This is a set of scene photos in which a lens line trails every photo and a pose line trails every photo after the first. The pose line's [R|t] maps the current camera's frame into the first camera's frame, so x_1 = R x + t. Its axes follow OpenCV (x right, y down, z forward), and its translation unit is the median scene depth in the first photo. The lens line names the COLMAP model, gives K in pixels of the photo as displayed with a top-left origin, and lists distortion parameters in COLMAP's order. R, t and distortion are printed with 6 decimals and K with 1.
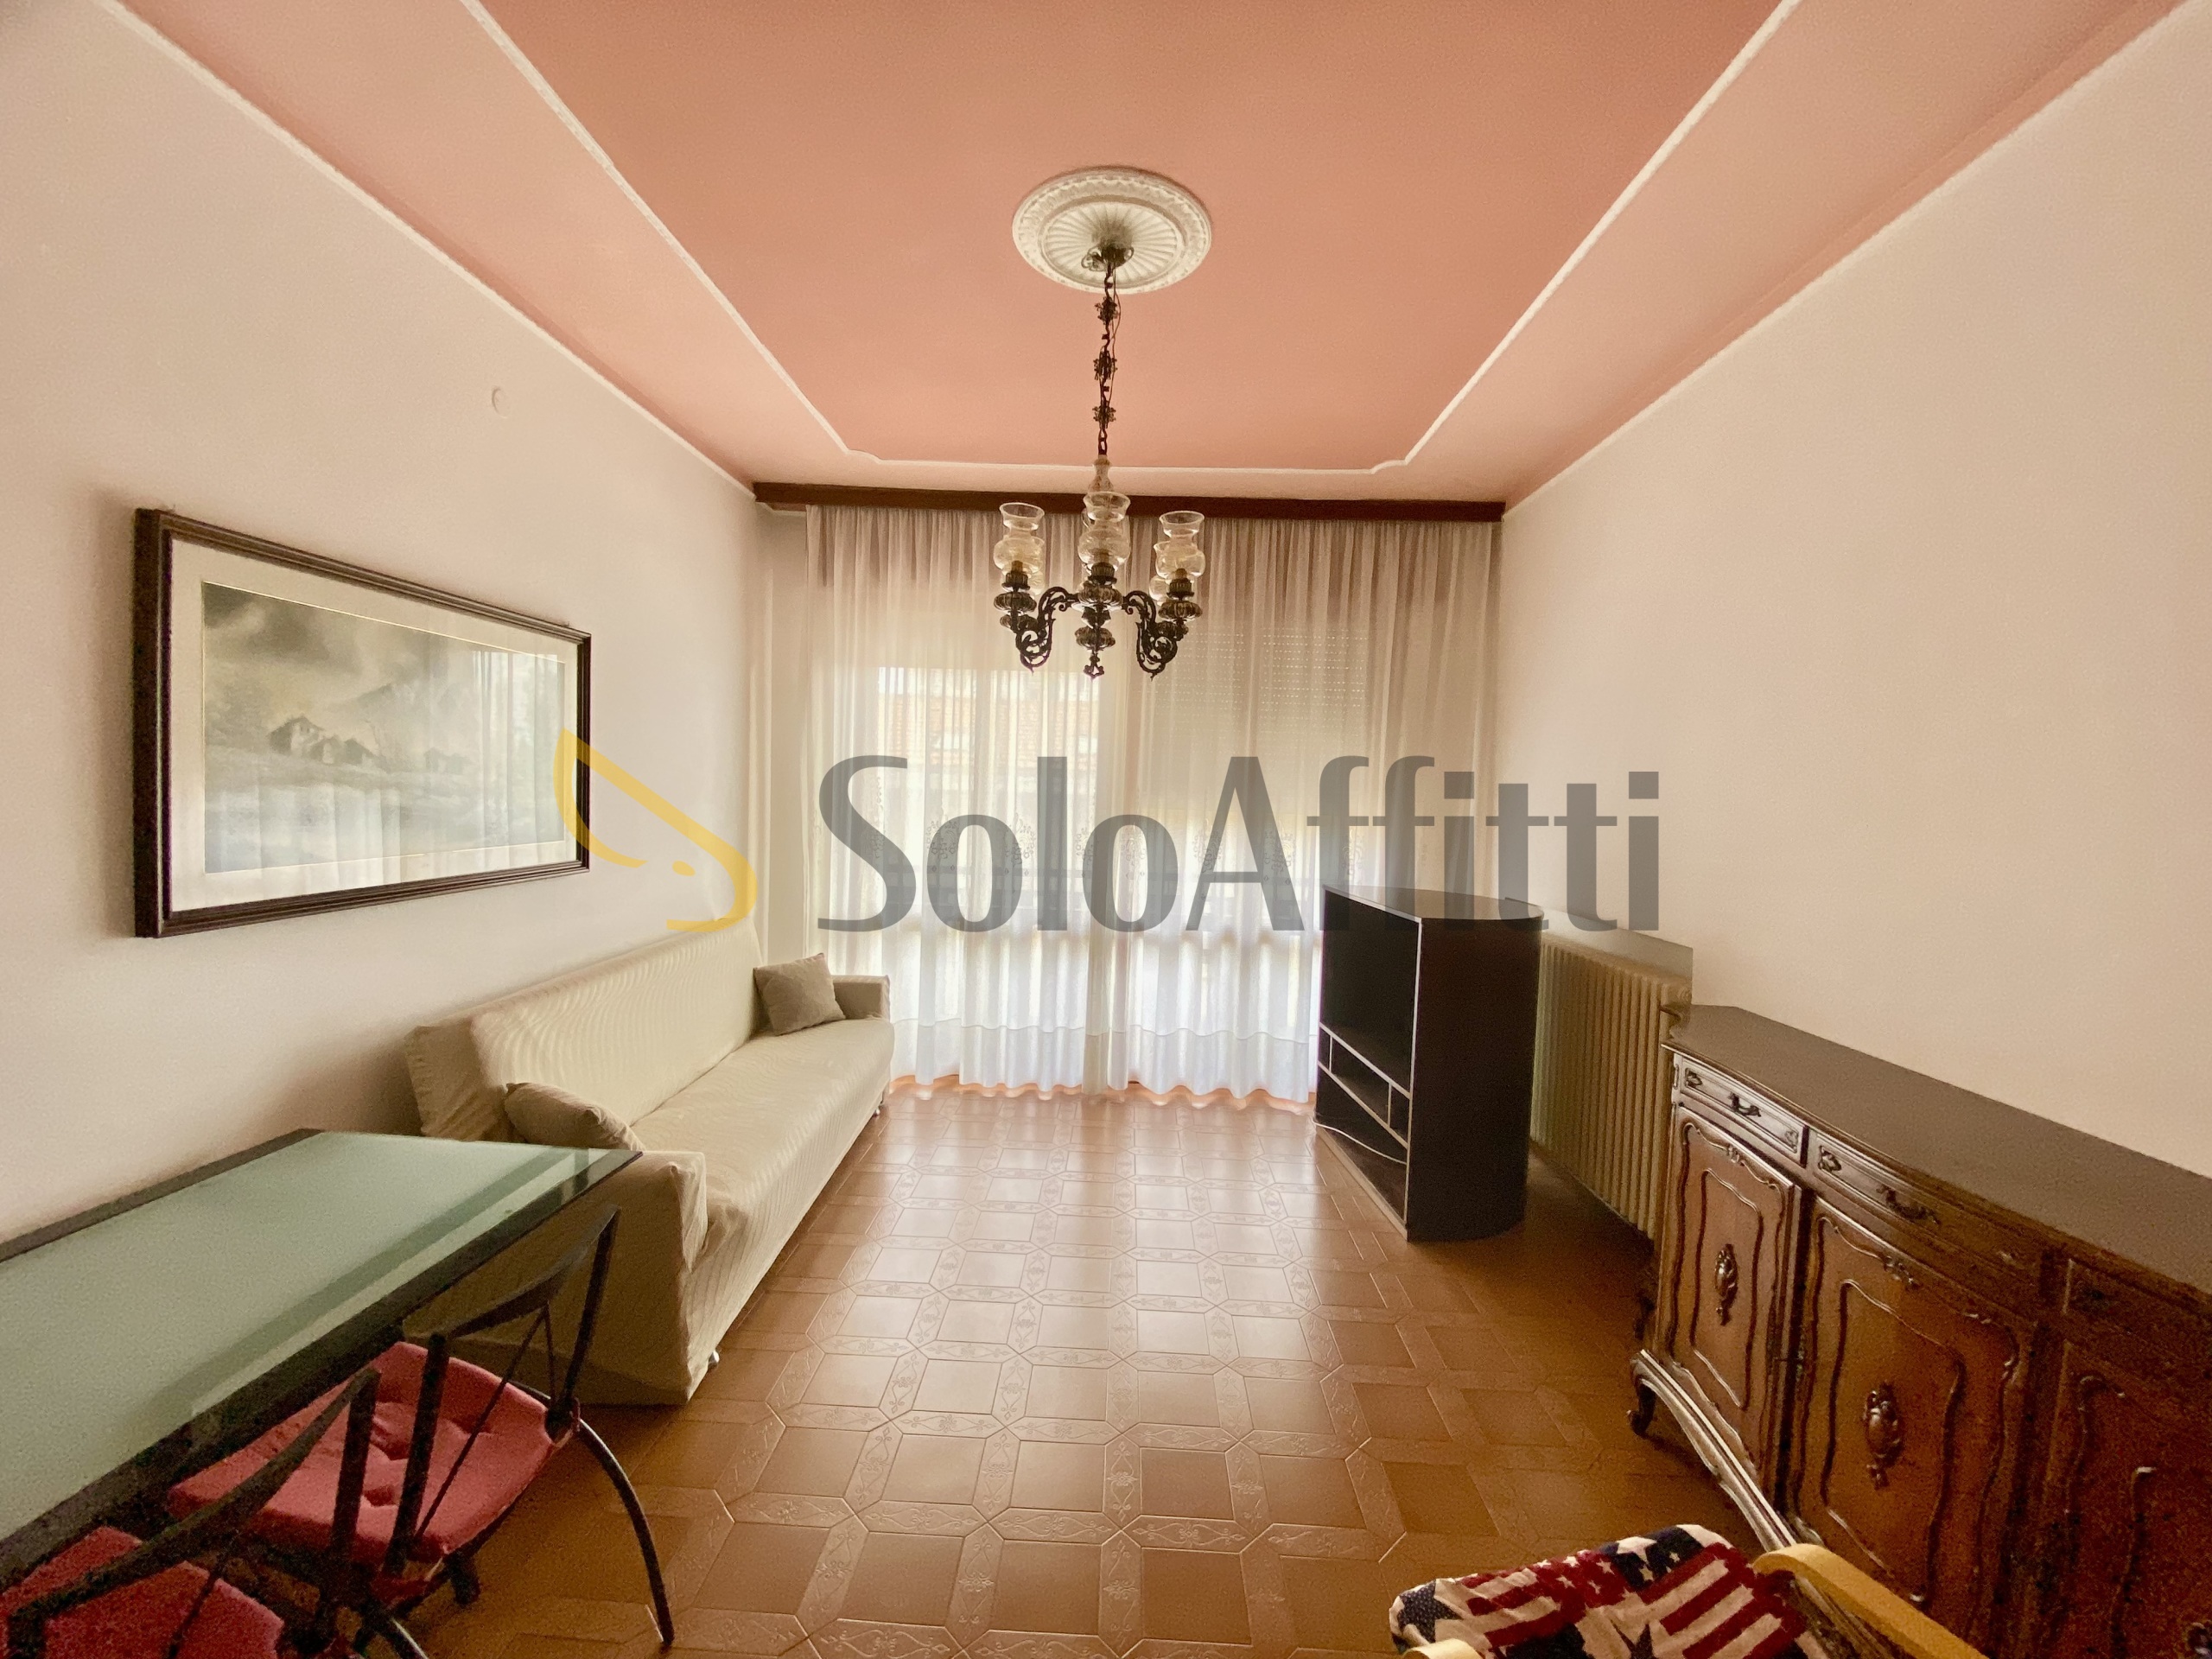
lens RADIAL K [[887.8, 0, 1098.5], [0, 887.8, 827.6], [0, 0, 1]] dist [-0.010394, -0.008188]
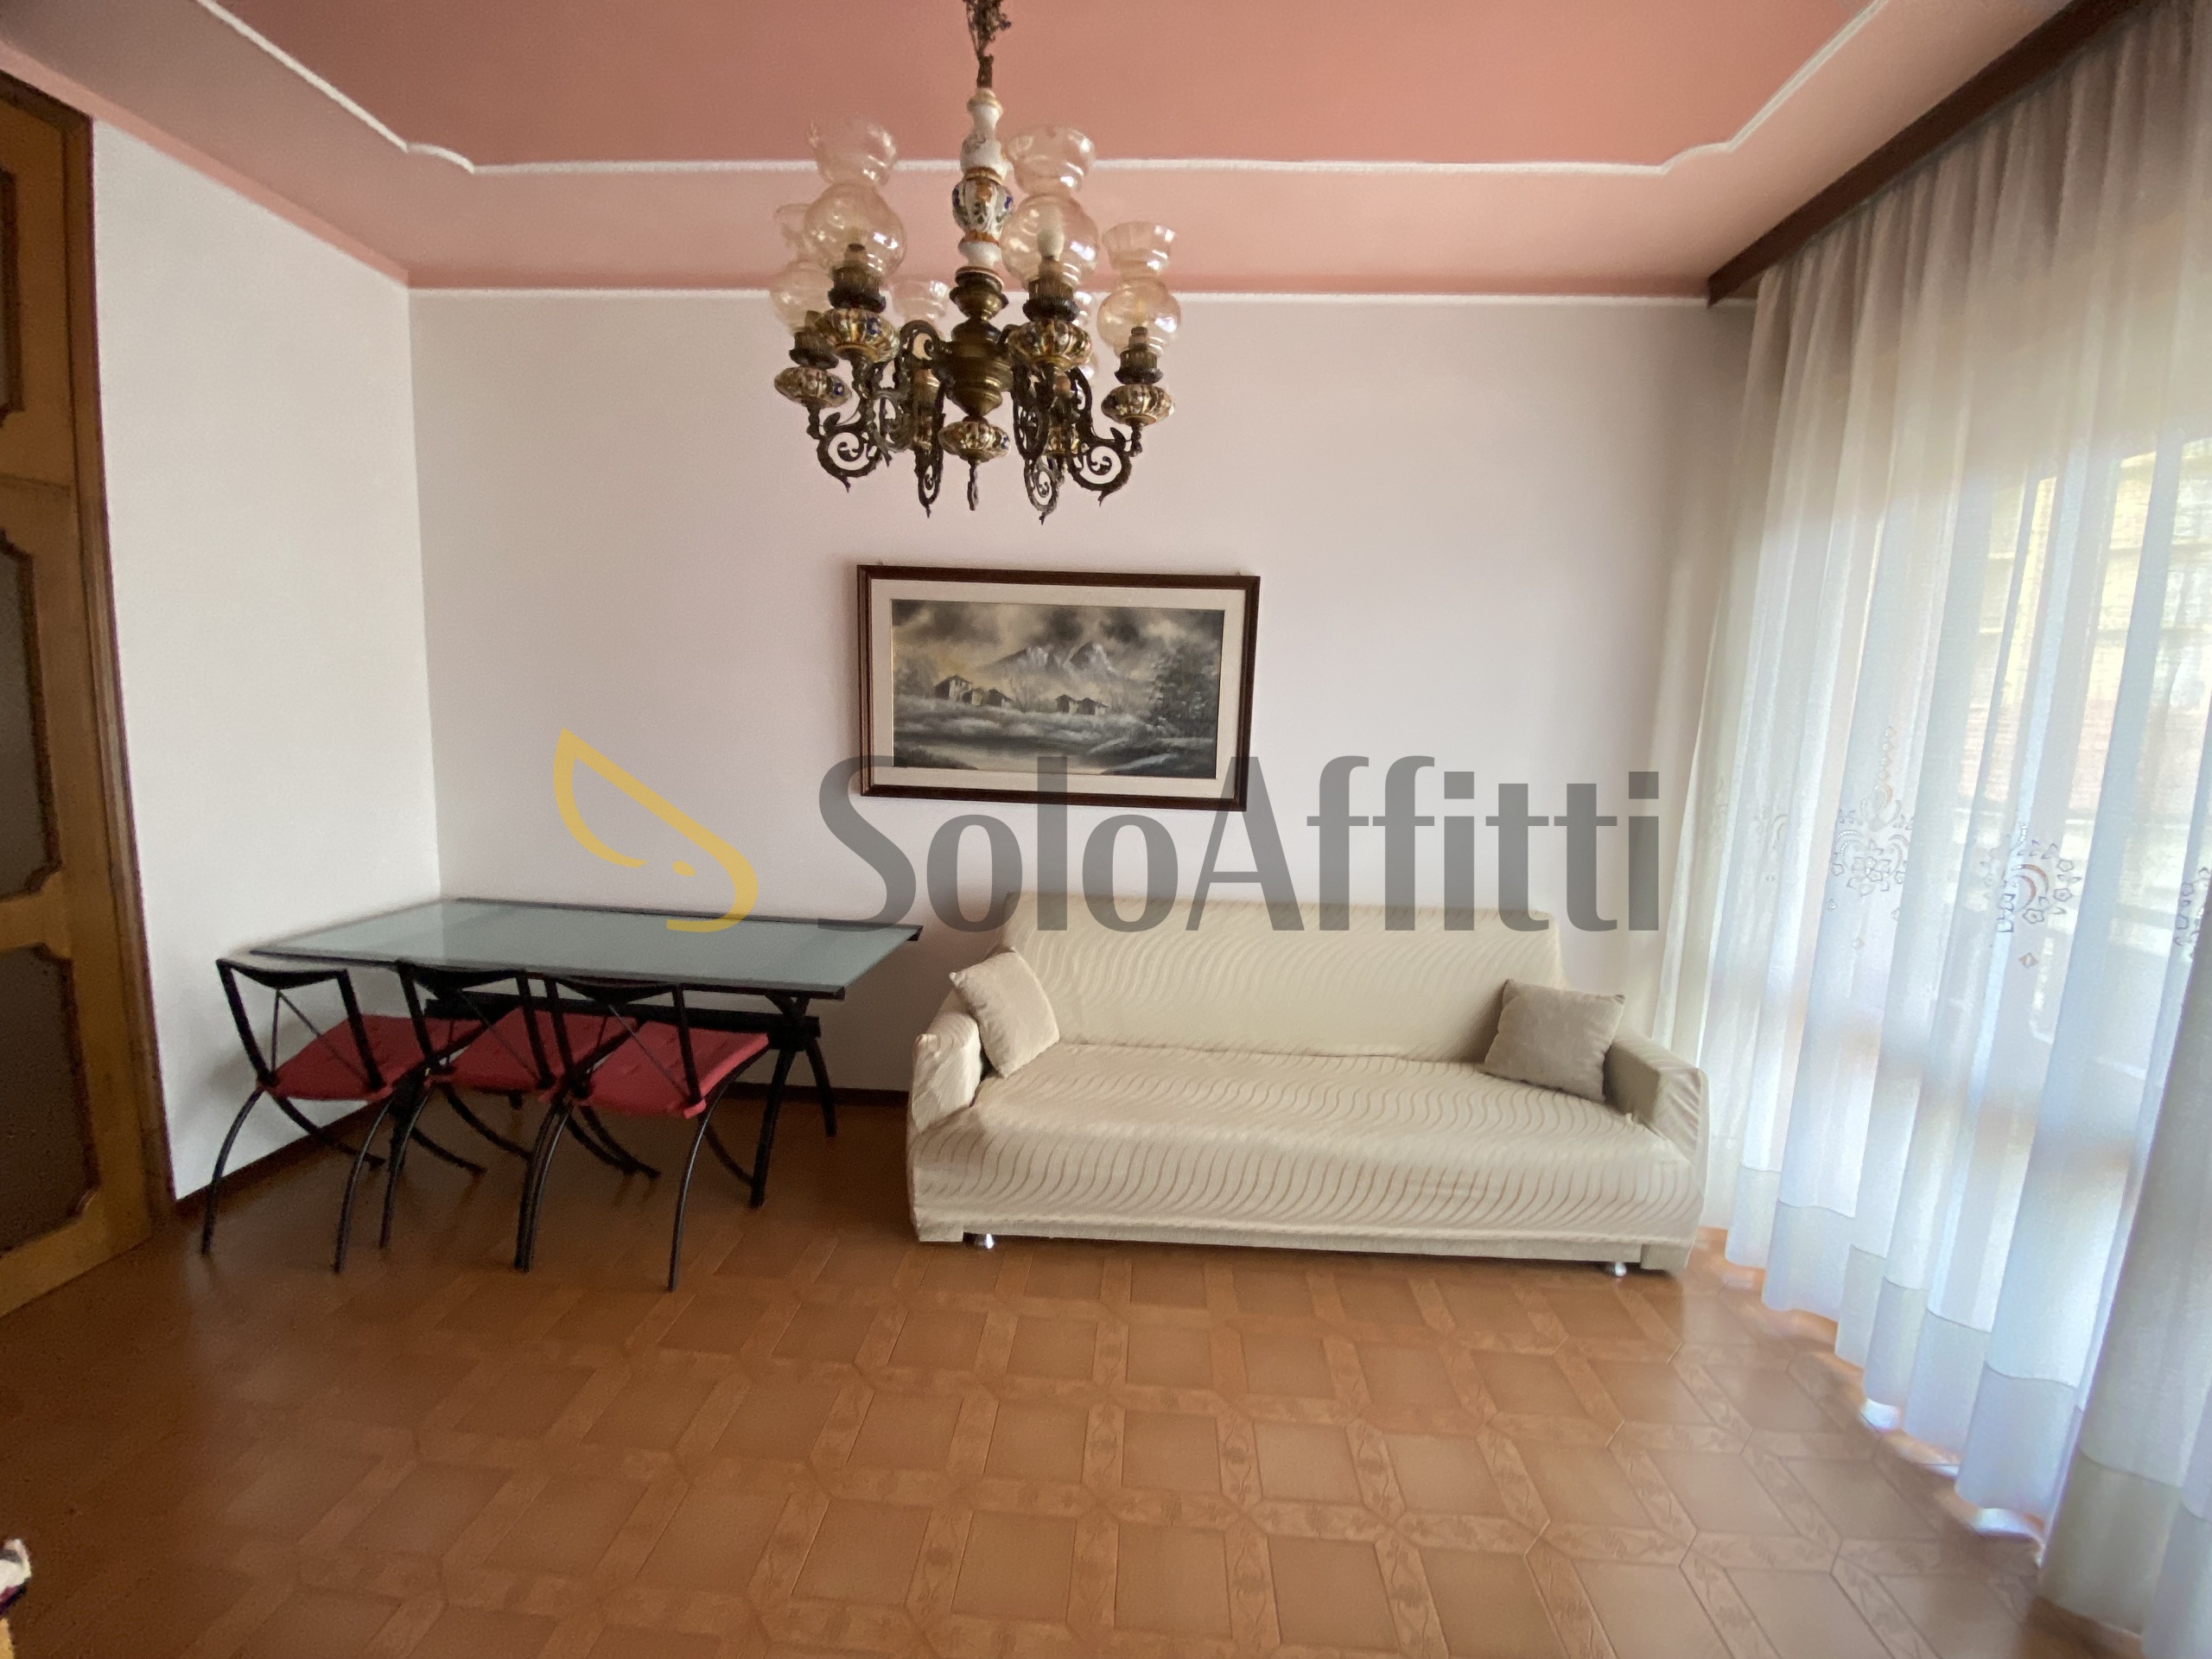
lens RADIAL K [[887.8, 0, 1106.0], [0, 887.8, 823.2], [0, 0, 1]] dist [-0.010394, -0.008188]
pose [[-0.014332, 0.117883, -0.992924, 0.666062], [-0.074255, 0.990159, 0.118627, -0.069863], [0.997136, 0.075430, -0.005437, 1.244482]]
